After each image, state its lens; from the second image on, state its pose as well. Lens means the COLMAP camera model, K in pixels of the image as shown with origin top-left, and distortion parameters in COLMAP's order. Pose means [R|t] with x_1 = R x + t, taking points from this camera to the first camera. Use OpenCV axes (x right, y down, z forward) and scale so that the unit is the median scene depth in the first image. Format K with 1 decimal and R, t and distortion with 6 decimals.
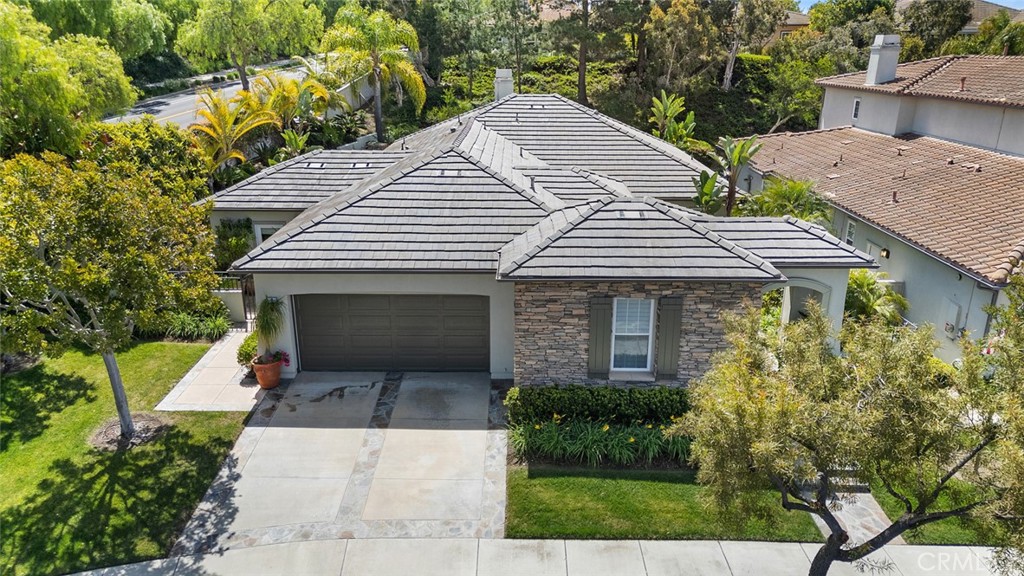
lens RADIAL K [[717.2, 0, 512.0], [0, 717.2, 288.0], [0, 0, 1]] dist [0.096497, -0.112252]
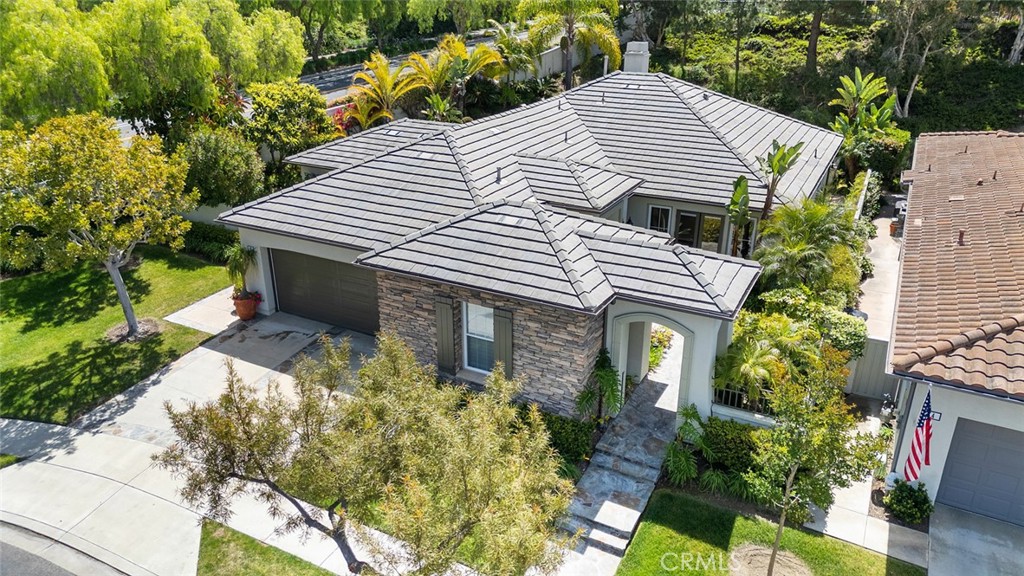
lens RADIAL K [[717.2, 0, 512.0], [0, 717.2, 288.0], [0, 0, 1]] dist [0.096497, -0.112252]
pose [[0.888374, 0.177252, -0.423525, 0.624479], [-0.147205, 0.983735, 0.102937, -0.116084], [0.434882, -0.029101, 0.900017, 0.109000]]
